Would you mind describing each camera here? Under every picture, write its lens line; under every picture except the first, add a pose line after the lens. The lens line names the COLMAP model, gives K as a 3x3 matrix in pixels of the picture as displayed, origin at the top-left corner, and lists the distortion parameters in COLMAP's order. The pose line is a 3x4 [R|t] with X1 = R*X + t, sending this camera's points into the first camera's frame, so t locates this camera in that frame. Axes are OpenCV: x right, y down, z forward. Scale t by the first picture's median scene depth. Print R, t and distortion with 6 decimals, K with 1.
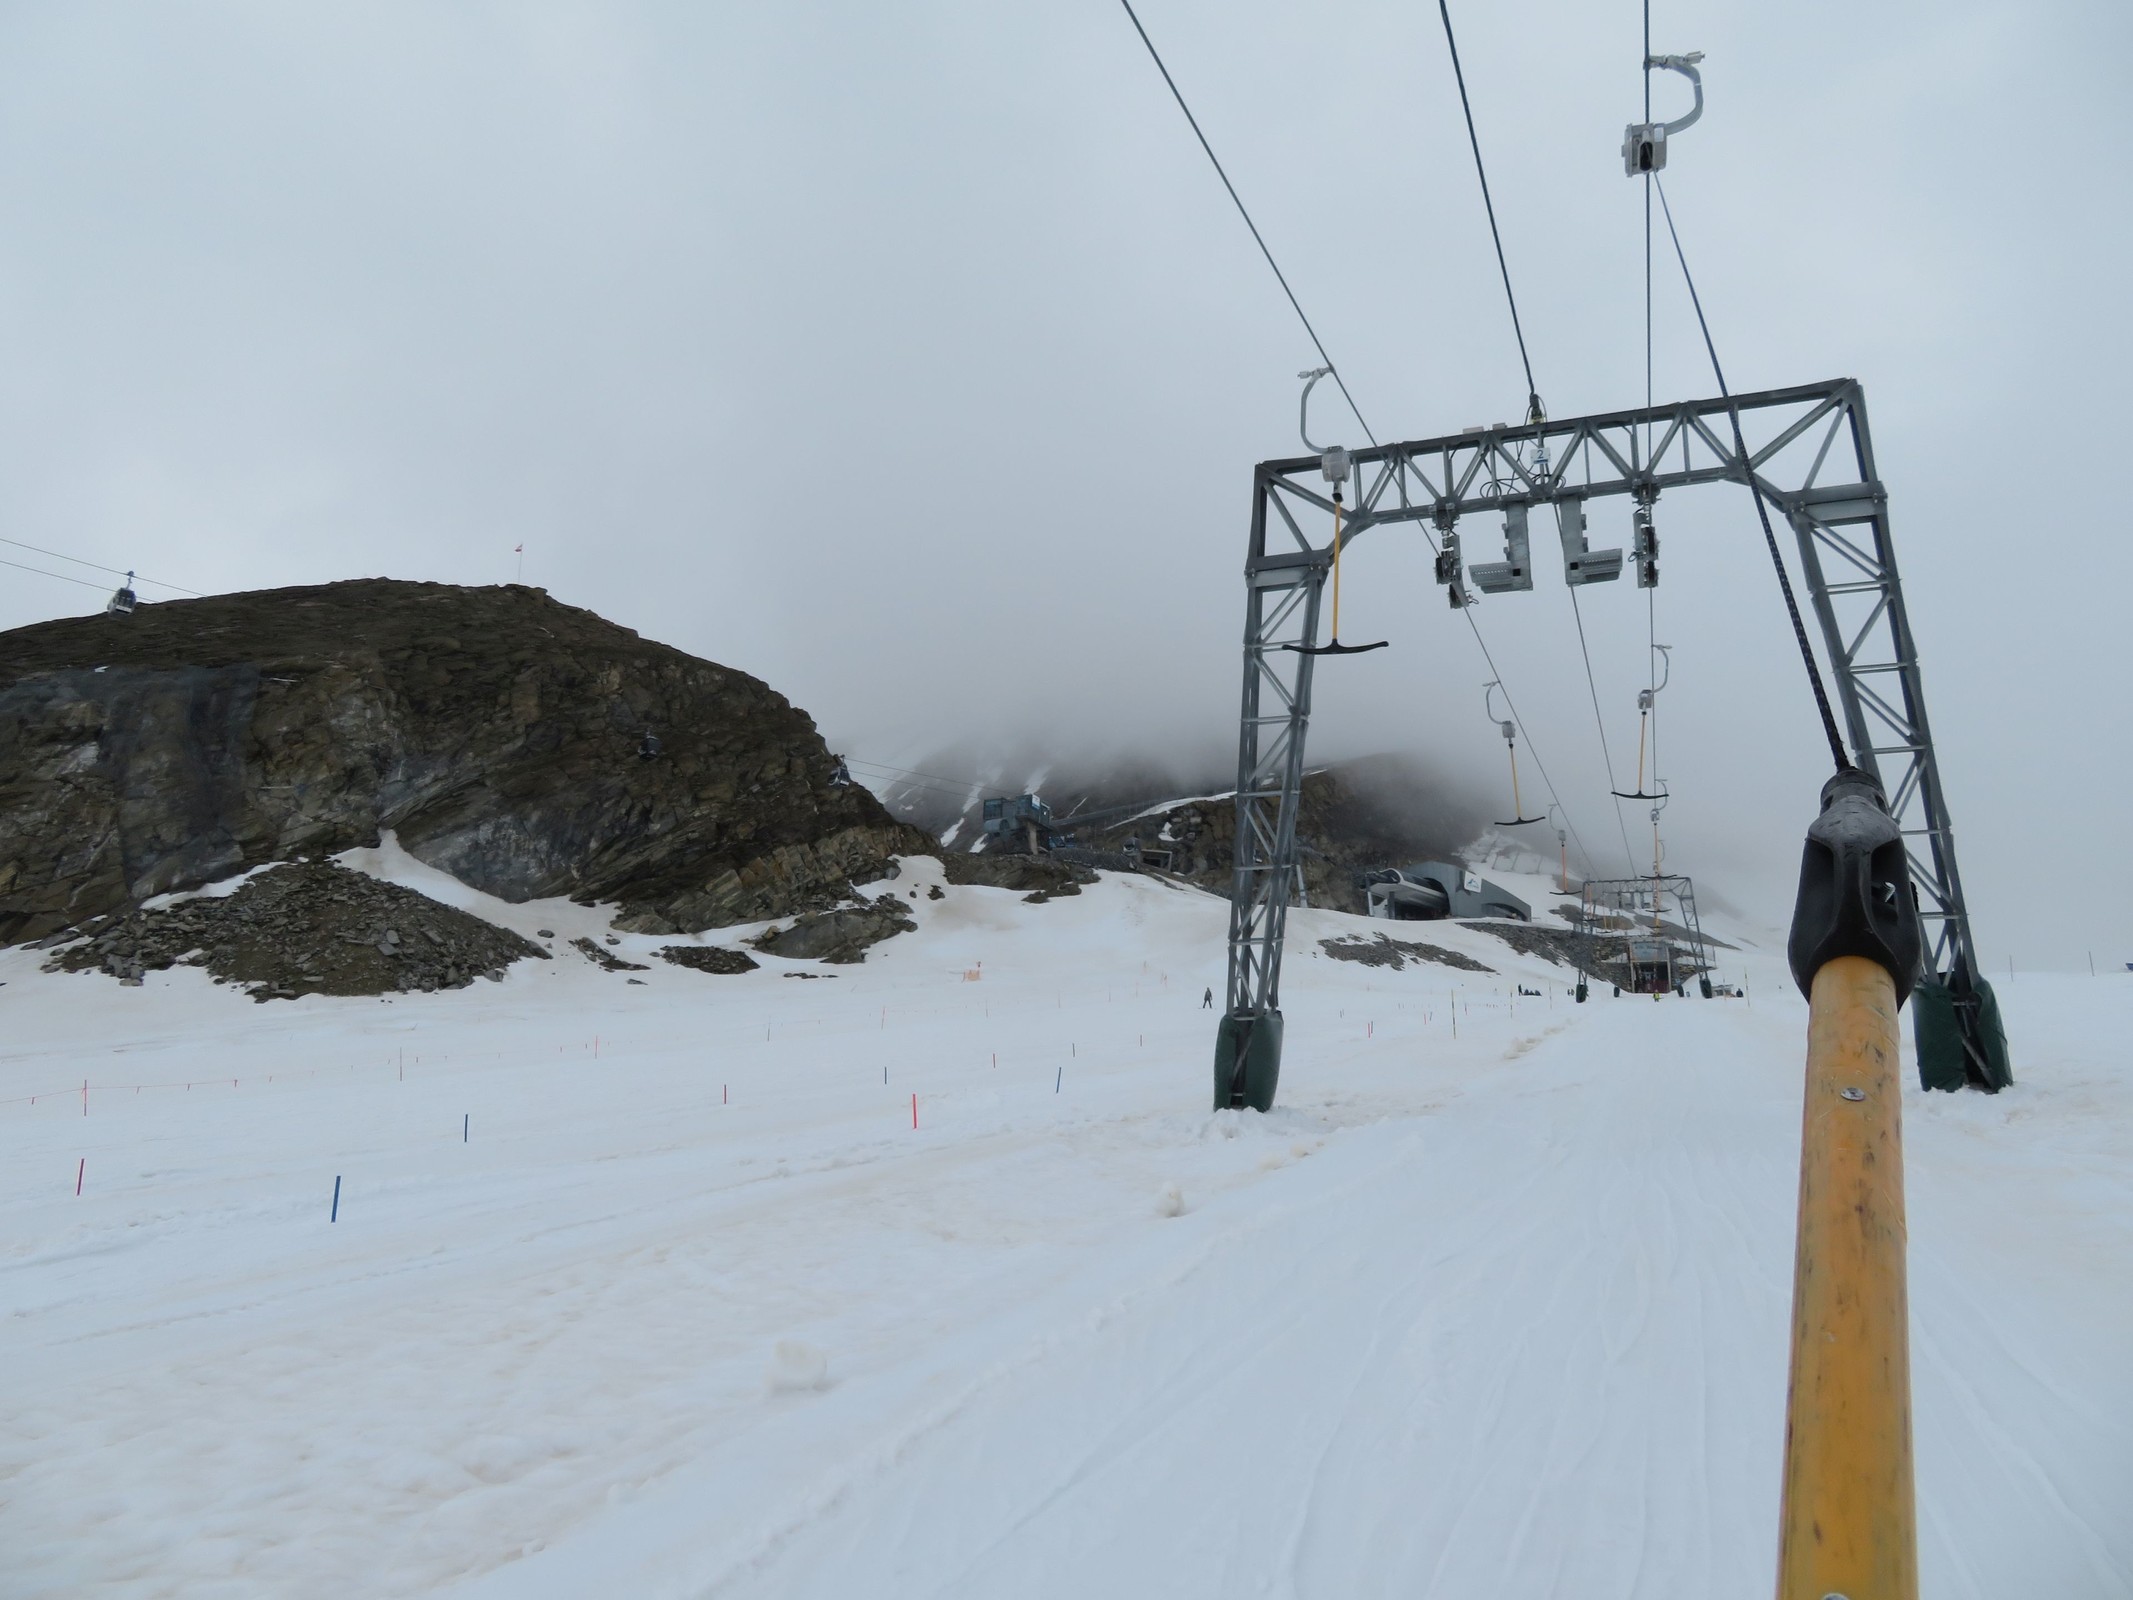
lens RADIAL K [[1525.6, 0, 1064.2], [0, 1525.6, 785.8], [0, 0, 1]] dist [0.003380, -0.004558]
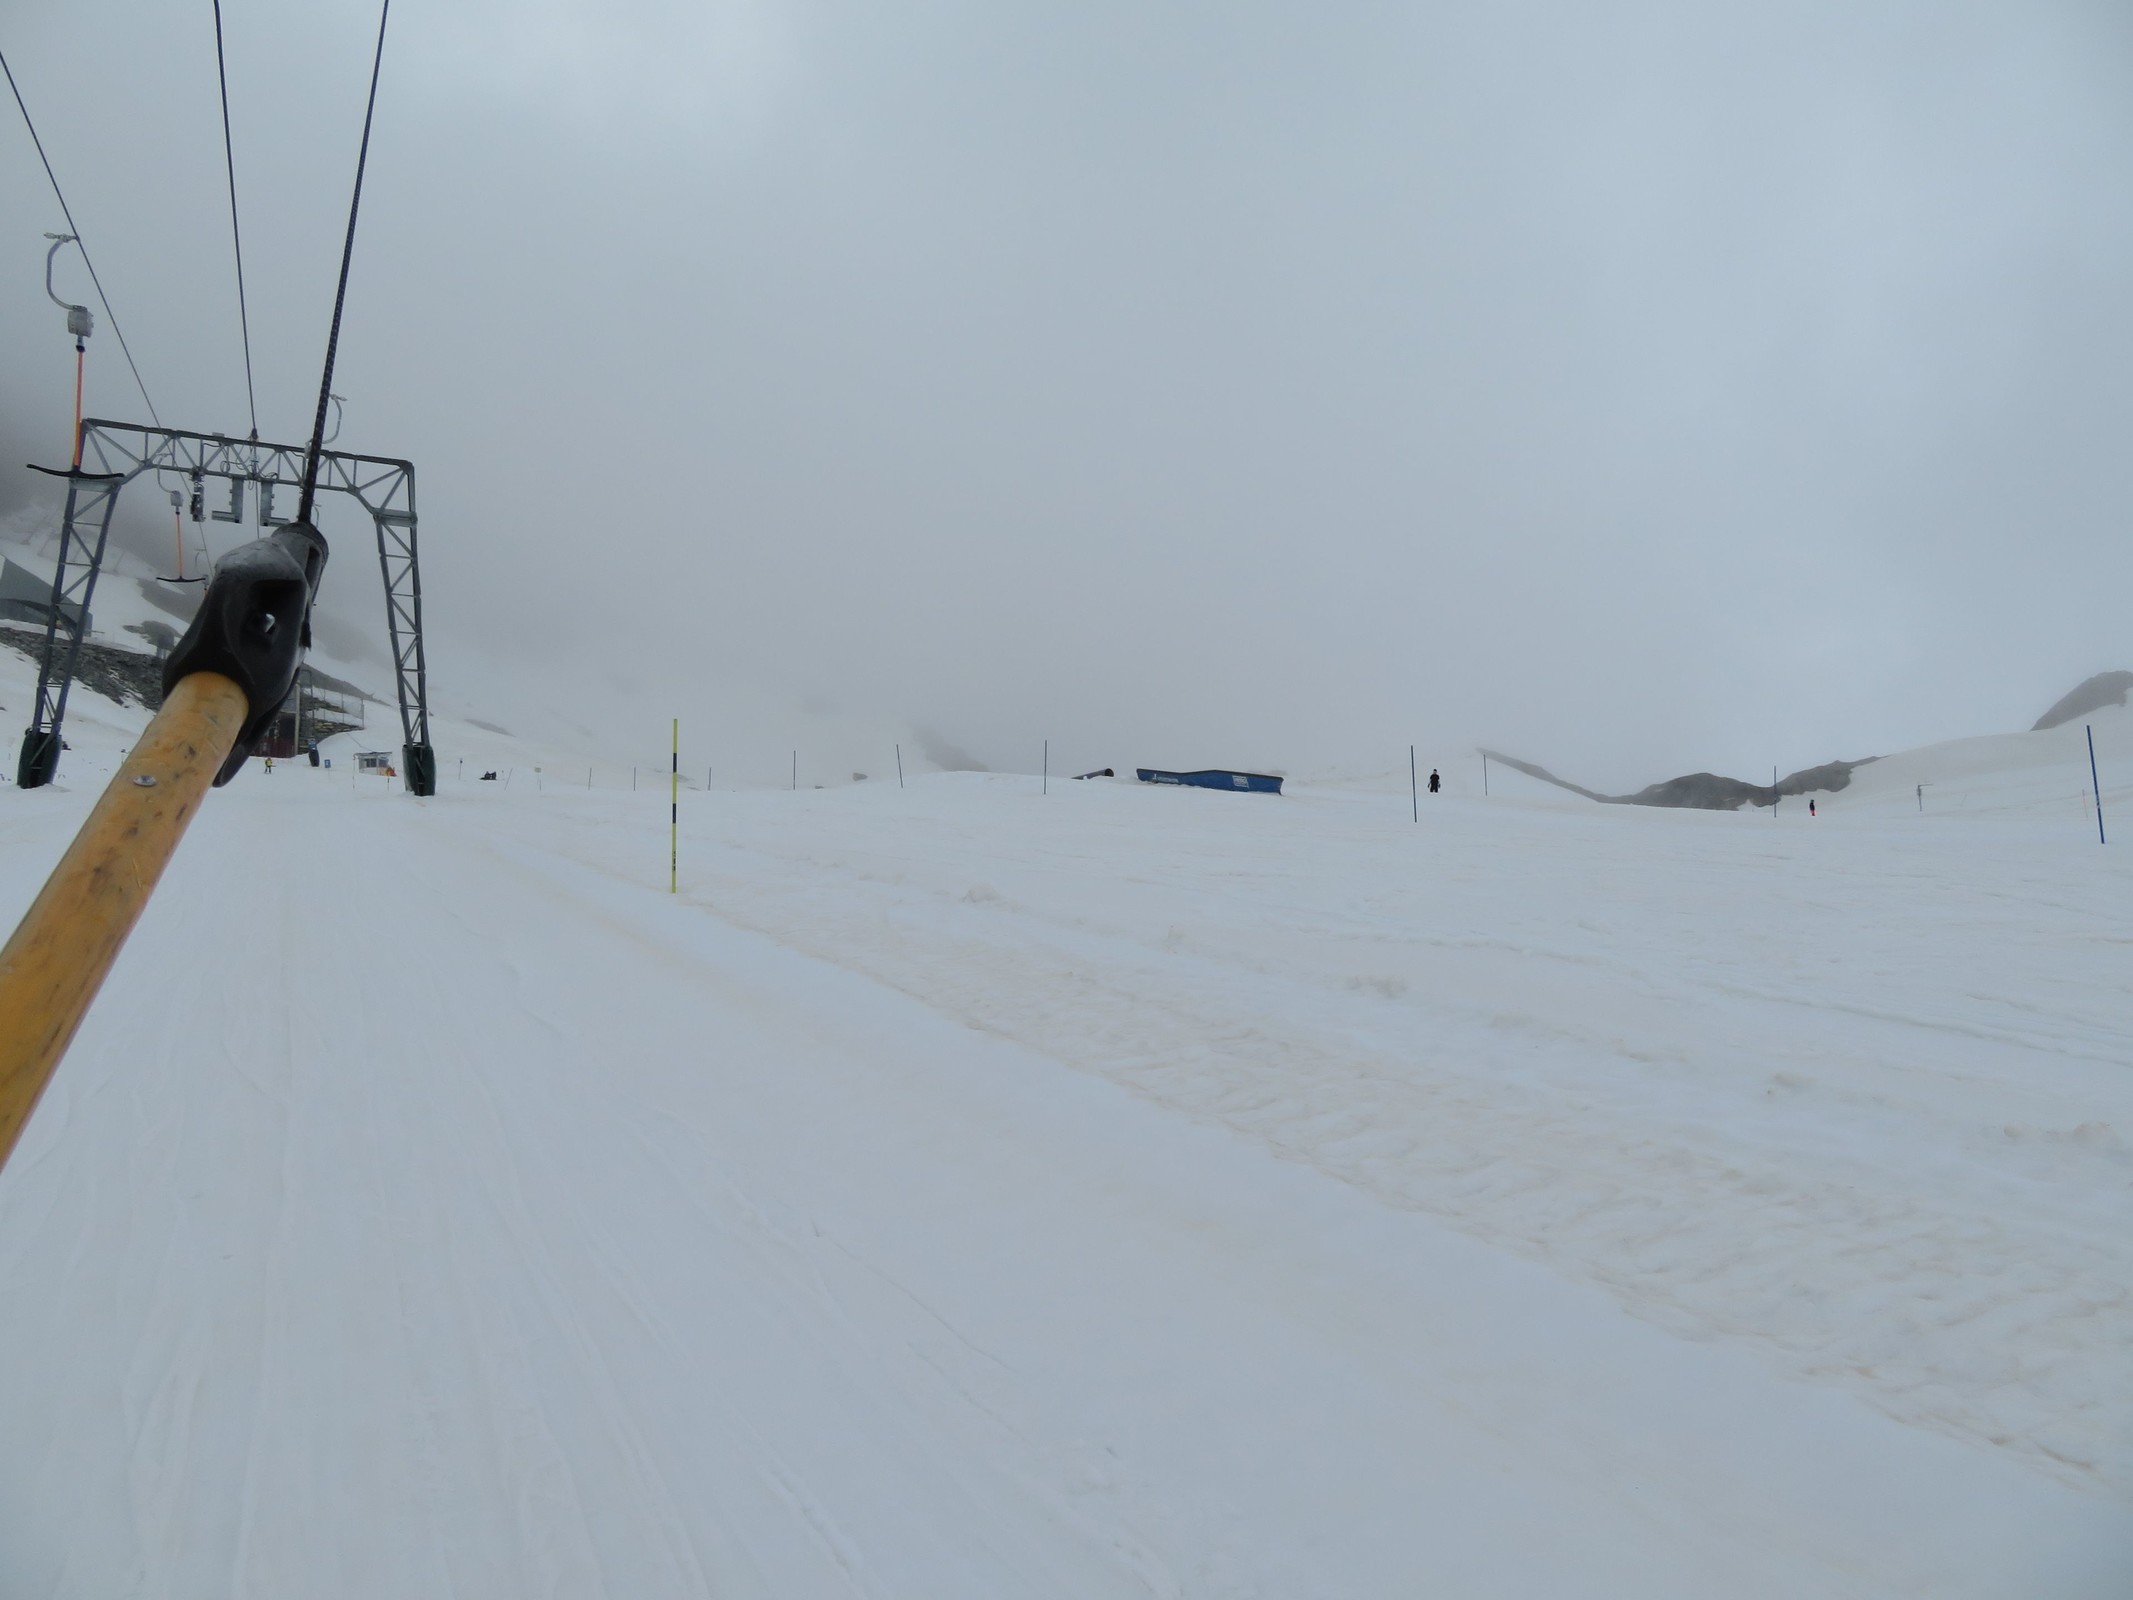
lens RADIAL K [[1525.6, 0, 1065.4], [0, 1525.6, 799.5], [0, 0, 1]] dist [0.003380, -0.004558]
pose [[0.661785, 0.043696, 0.748419, 0.104481], [-0.163585, 0.982661, 0.087276, 0.034793], [-0.731629, -0.180188, 0.657458, 0.270560]]
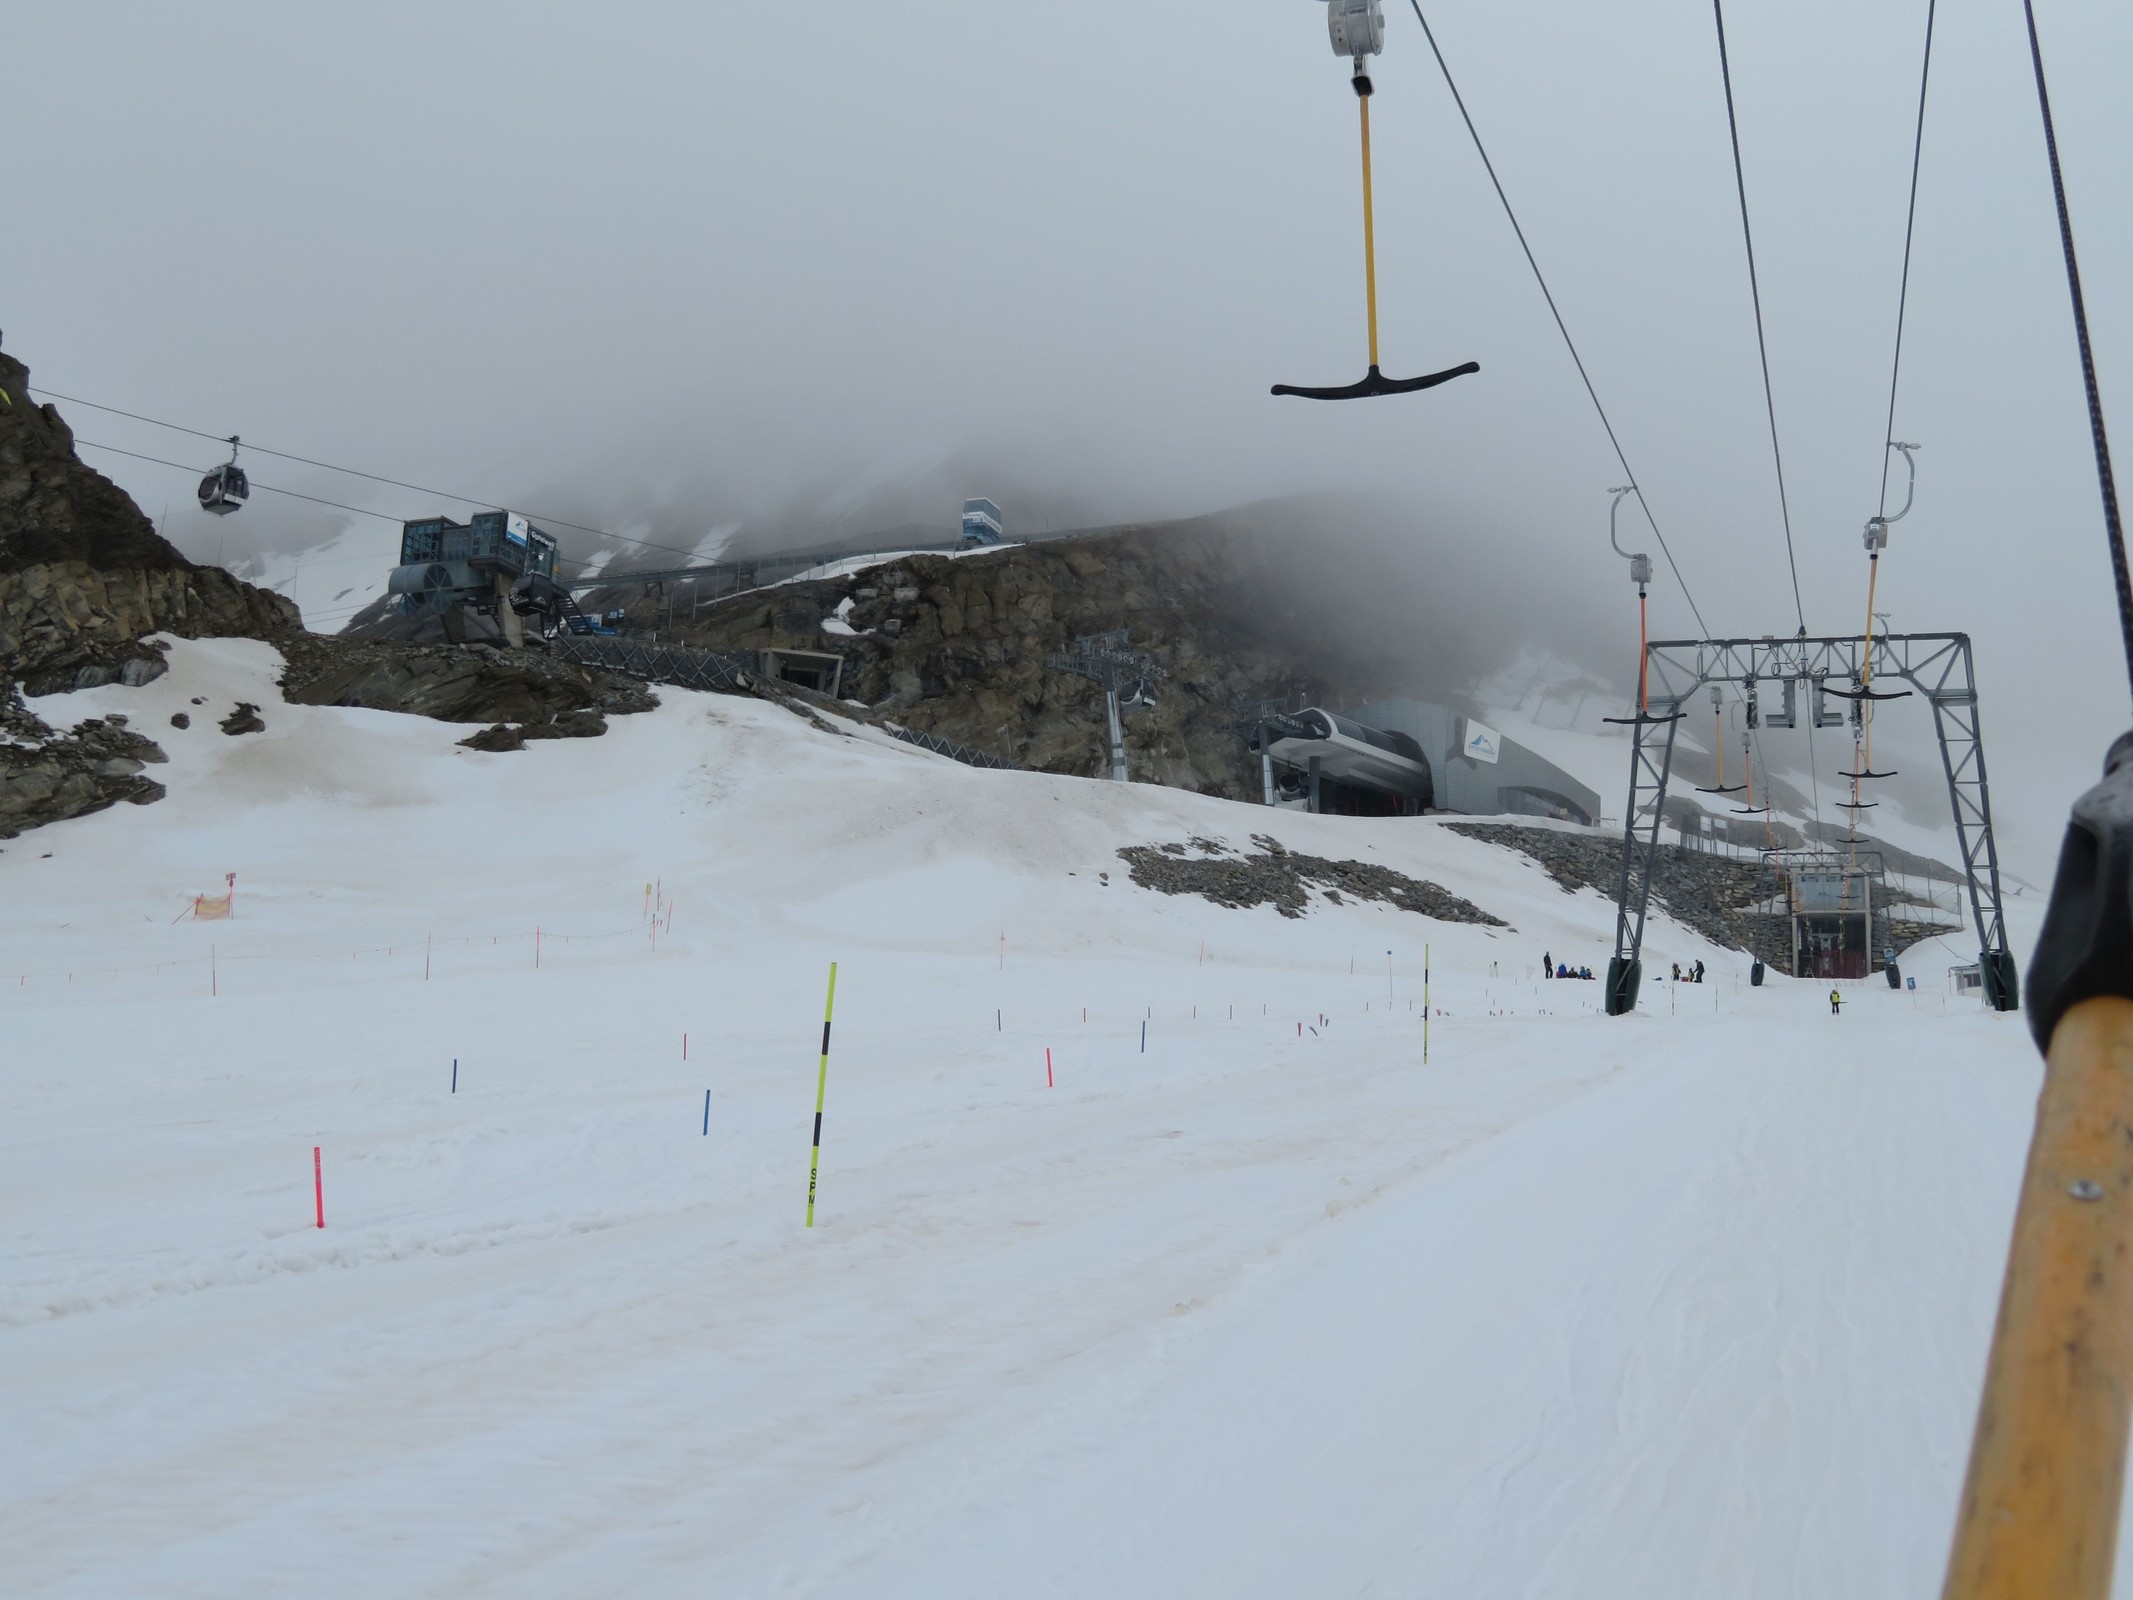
lens RADIAL K [[2617.0, 0, 1076.1], [0, 2617.0, 800.0], [0, 0, 1]] dist [0.048343, 0.000000]
pose [[0.996213, 0.023817, 0.083619, 0.075999], [-0.030084, 0.996766, 0.074513, 0.025296], [-0.081574, -0.076746, 0.993708, 0.197884]]
